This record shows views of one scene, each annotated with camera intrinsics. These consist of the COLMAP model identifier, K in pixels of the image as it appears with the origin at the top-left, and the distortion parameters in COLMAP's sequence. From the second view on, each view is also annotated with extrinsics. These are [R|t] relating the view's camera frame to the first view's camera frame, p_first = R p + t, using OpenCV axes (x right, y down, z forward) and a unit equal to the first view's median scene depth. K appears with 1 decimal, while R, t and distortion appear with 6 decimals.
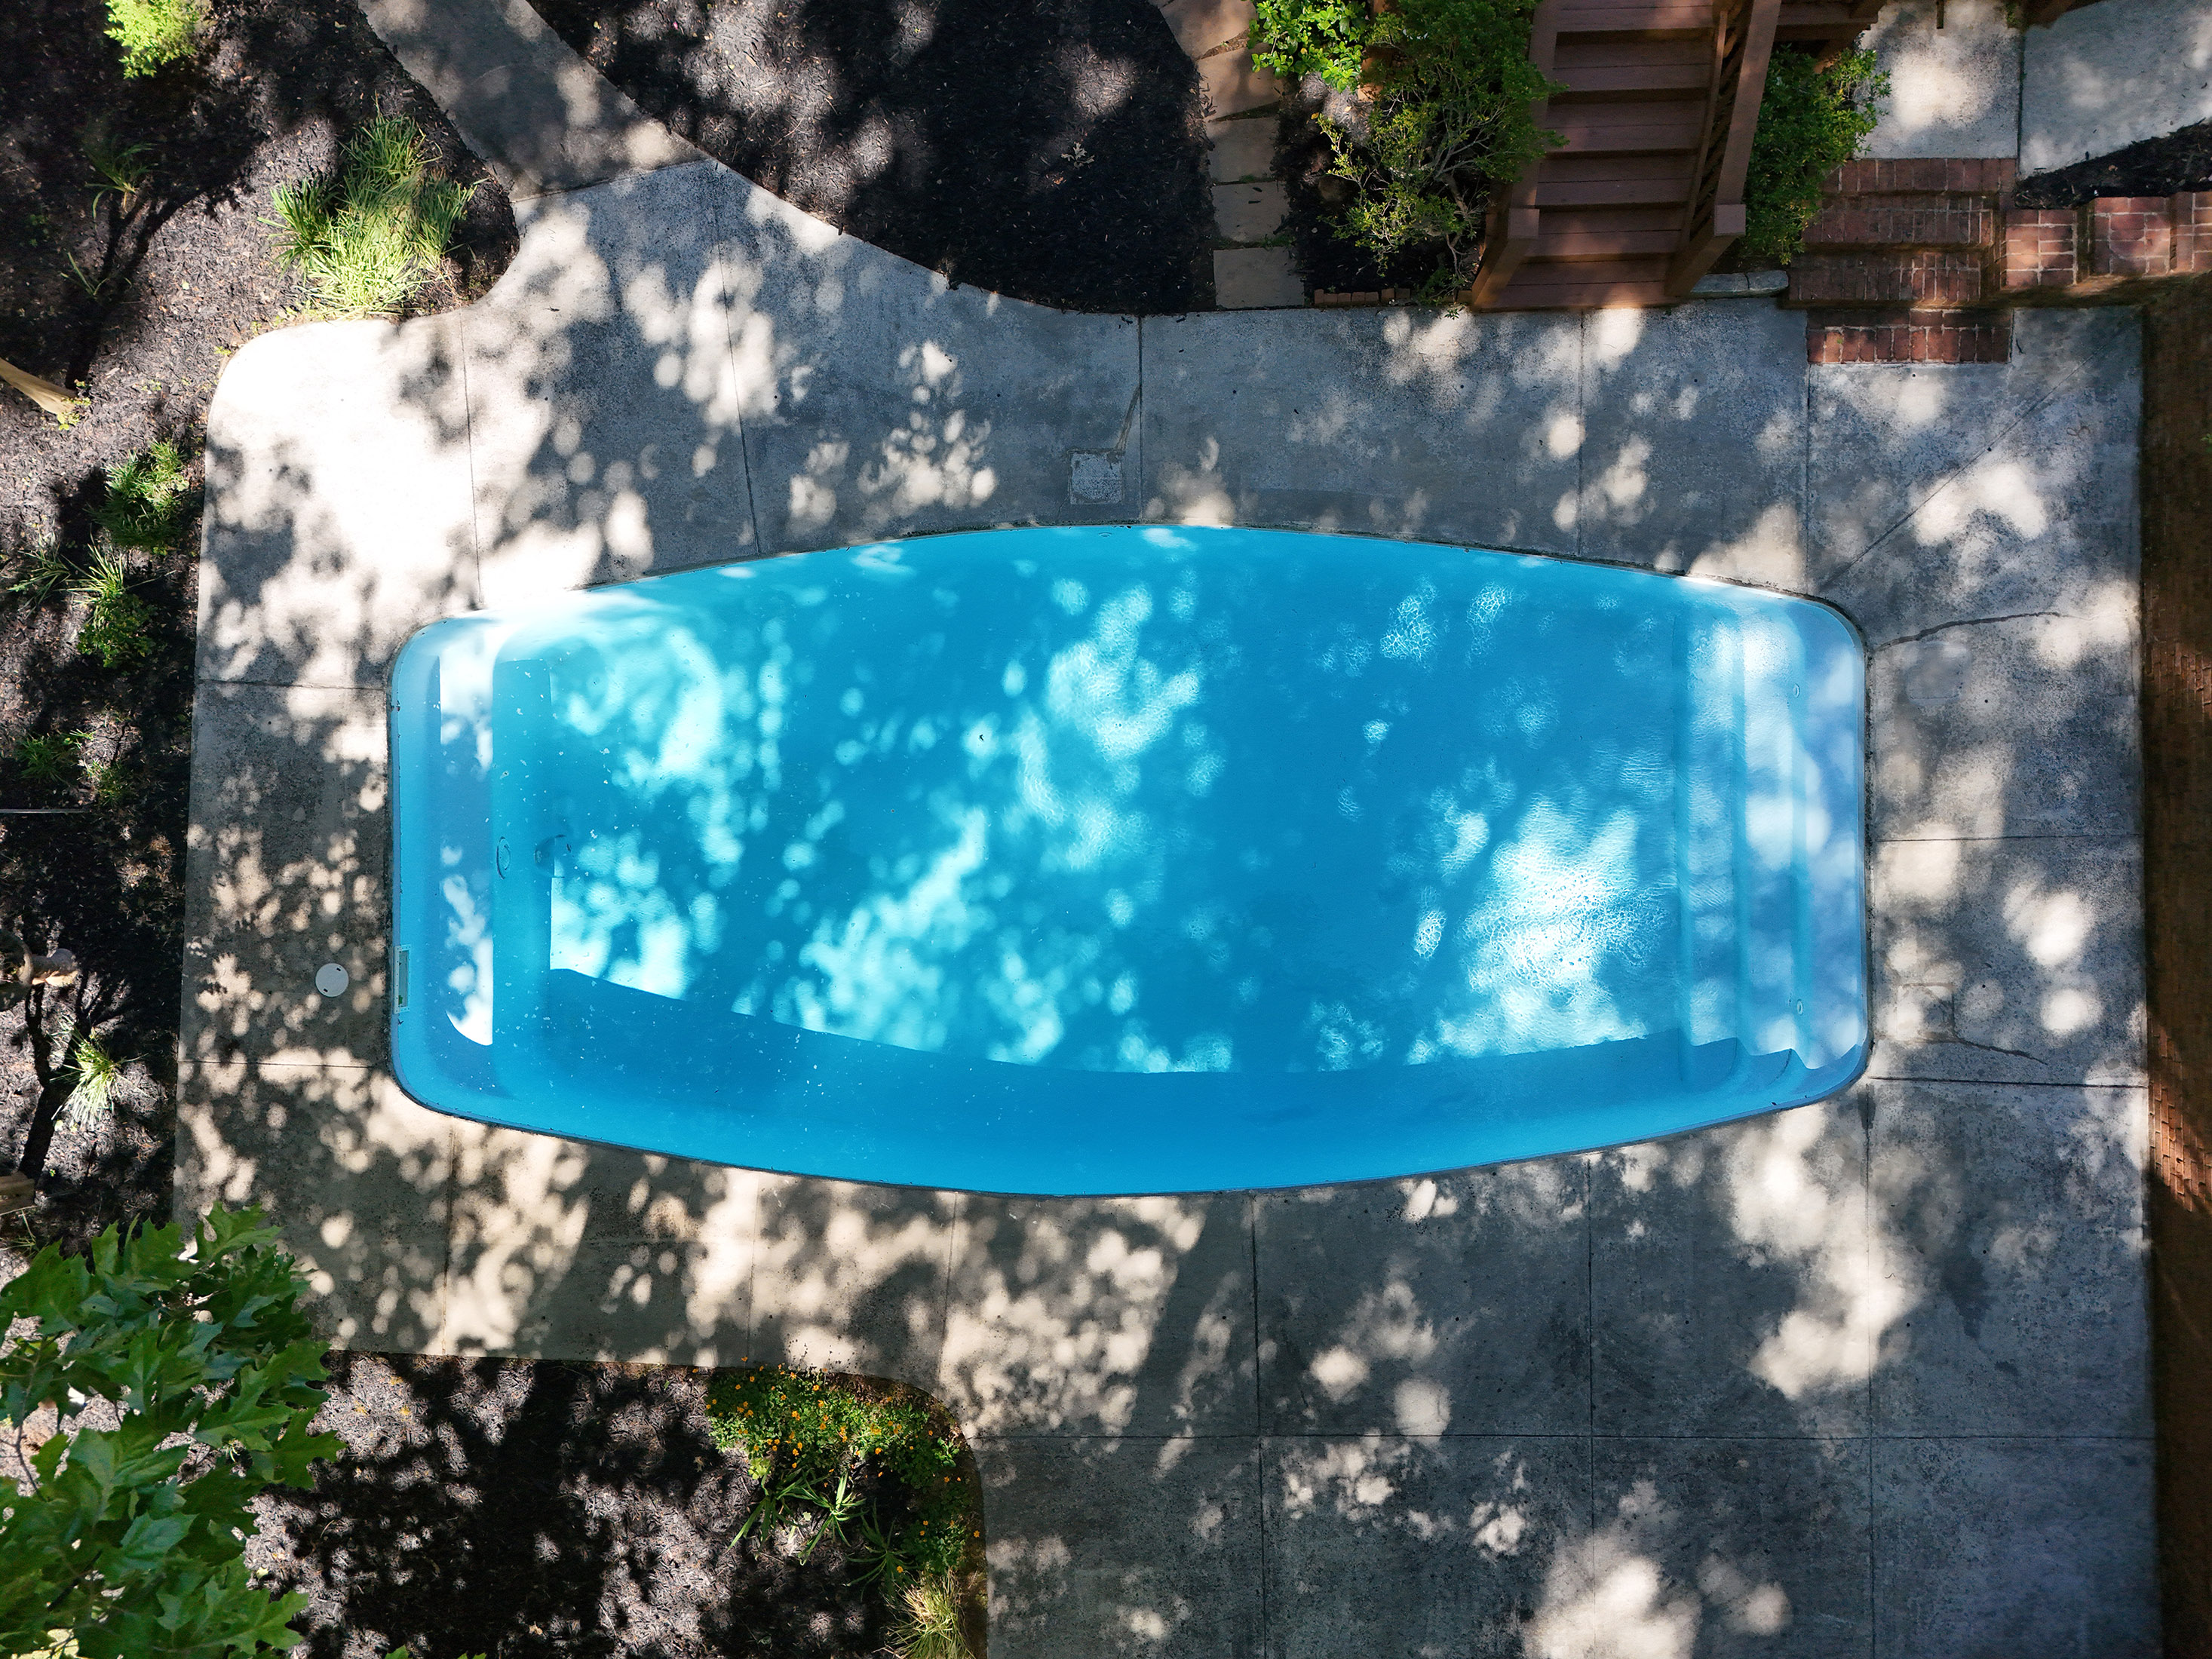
lens RADIAL K [[1574.9, 0, 1106.0], [0, 1574.9, 829.5], [0, 0, 1]] dist [0.051032, -0.000609]
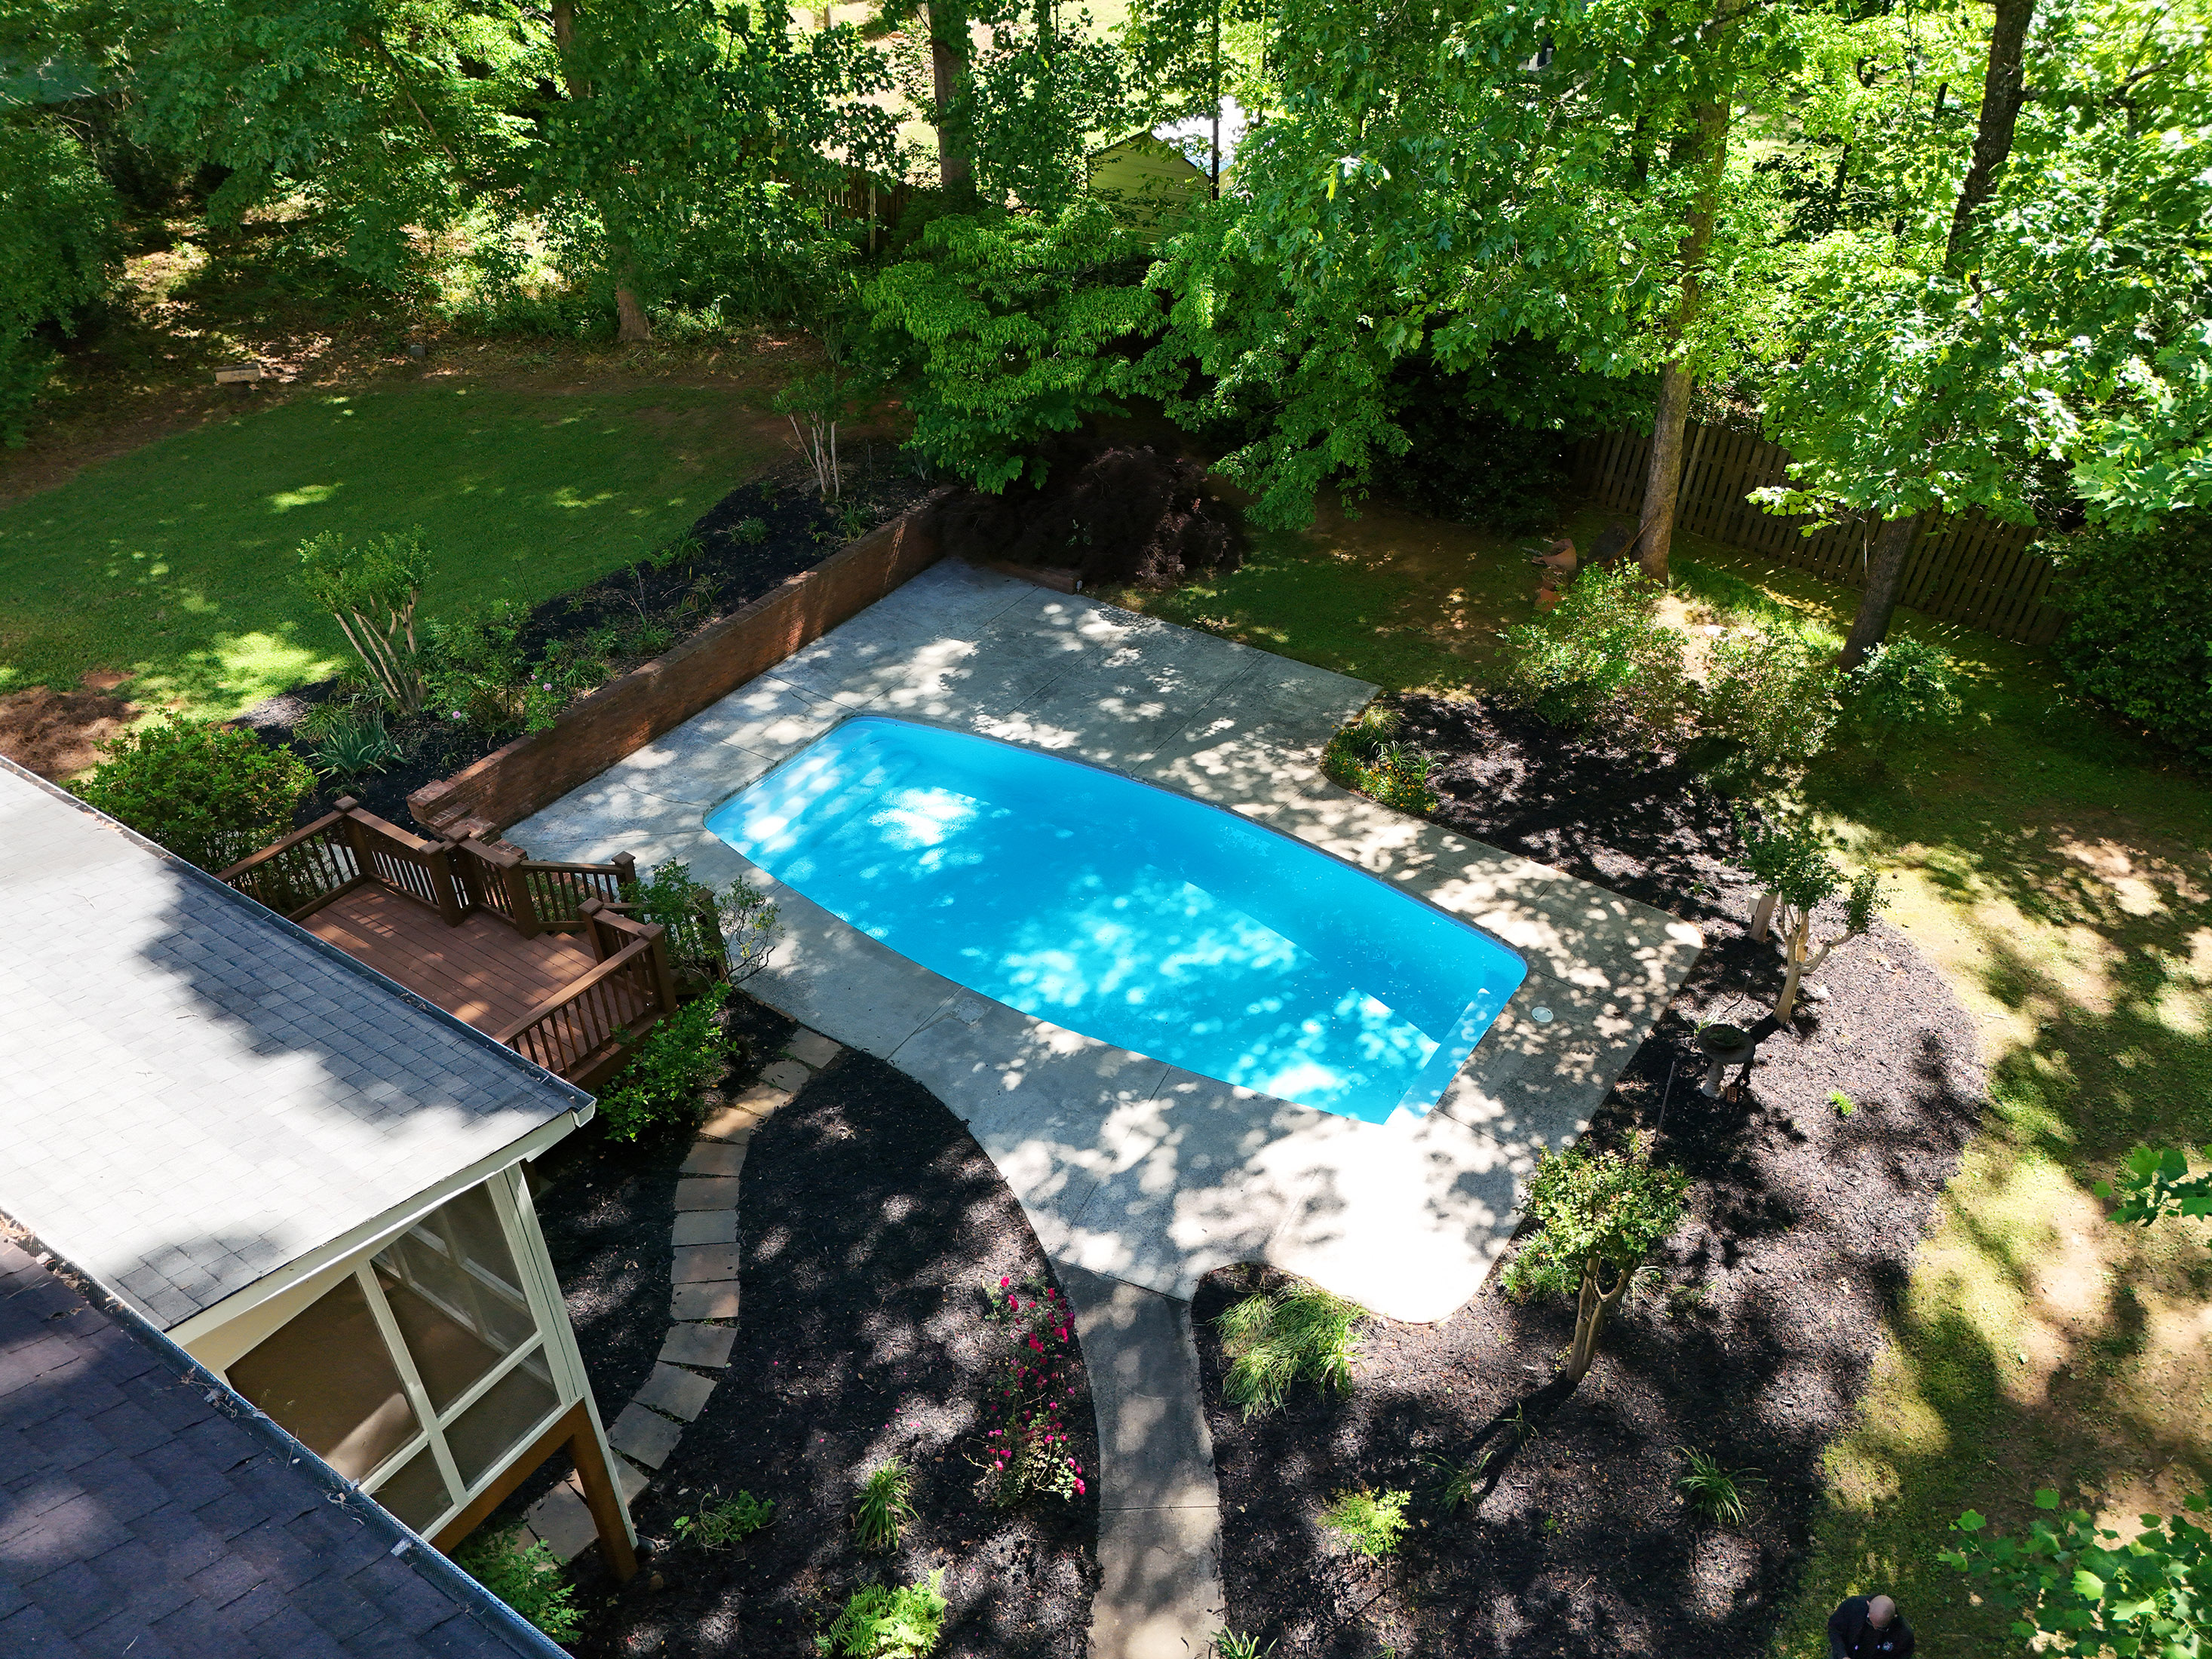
lens RADIAL K [[1574.9, 0, 1106.0], [0, 1574.9, 829.5], [0, 0, 1]] dist [0.051032, -0.000609]
pose [[-0.833884, -0.303952, 0.460707, -0.807589], [0.550555, -0.517170, 0.655305, -1.129319], [0.039082, 0.800092, 0.598602, -0.124391]]
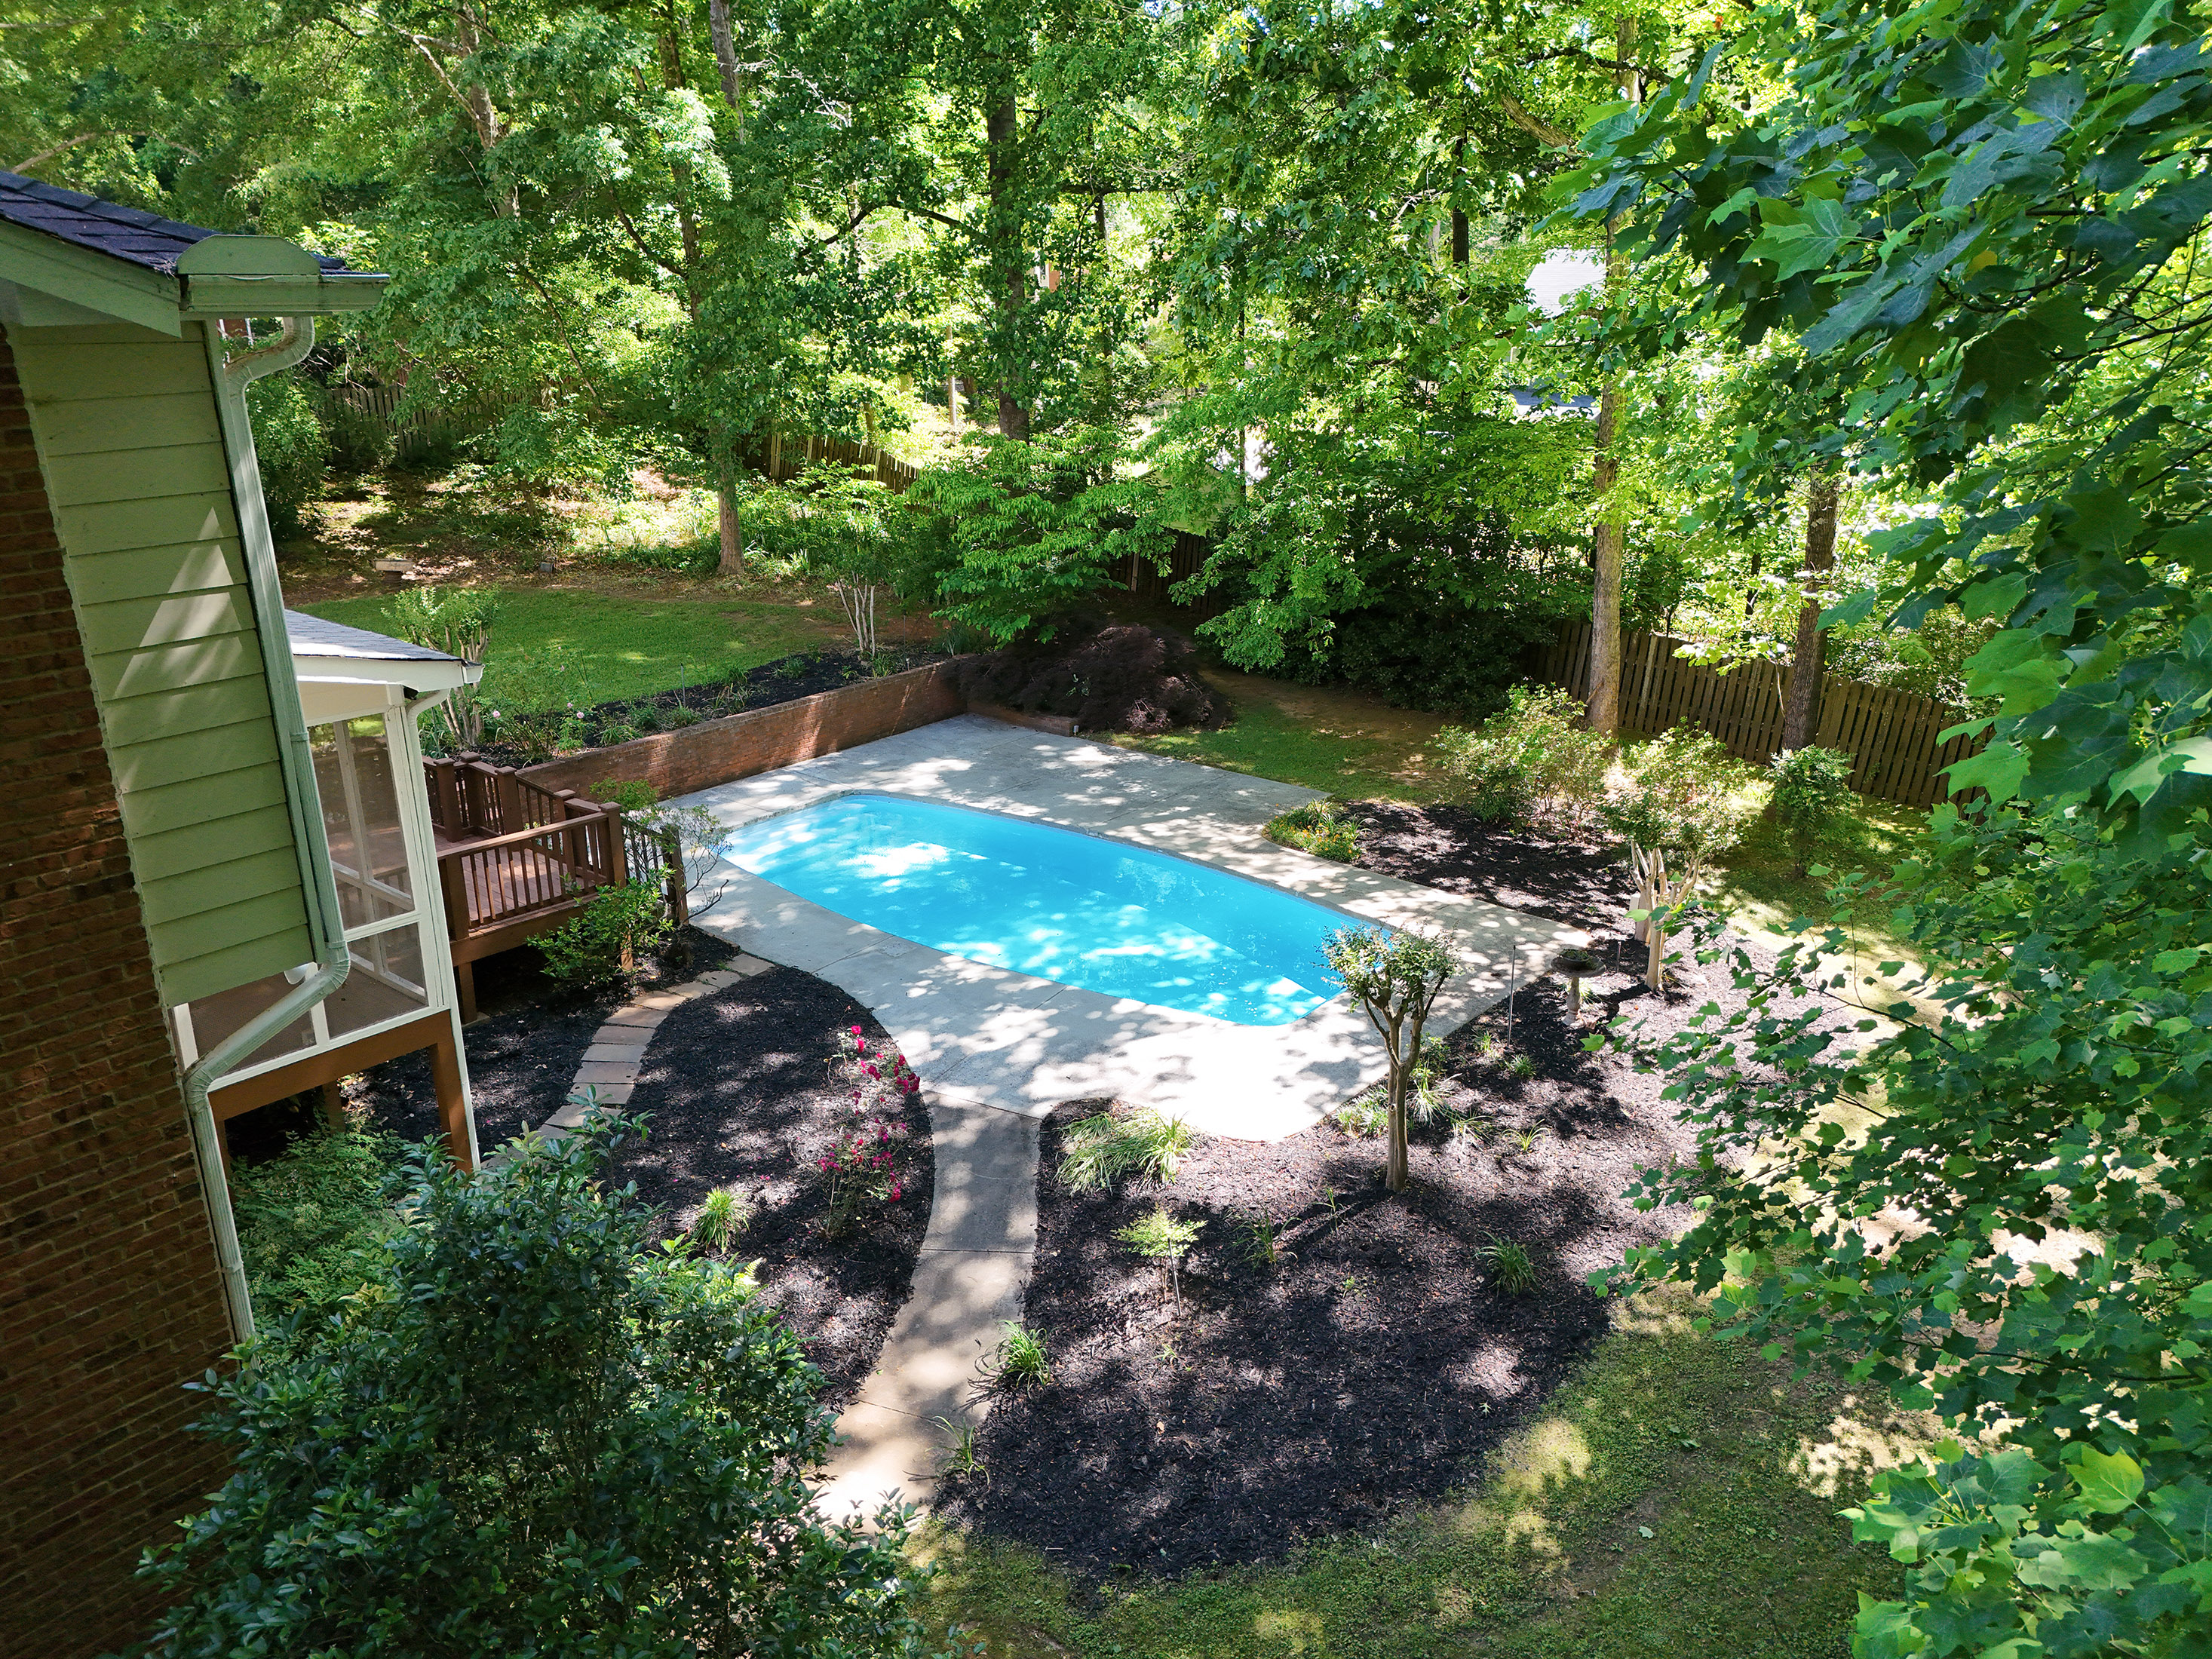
lens RADIAL K [[1552.6, 0, 1127.4], [0, 1552.6, 832.8], [0, 0, 1]] dist [0.074240, 0.000438]
pose [[-0.783855, -0.187965, 0.591812, -1.205964], [0.620353, -0.278622, 0.733165, -1.304771], [0.027082, 0.941827, 0.335004, 0.292143]]
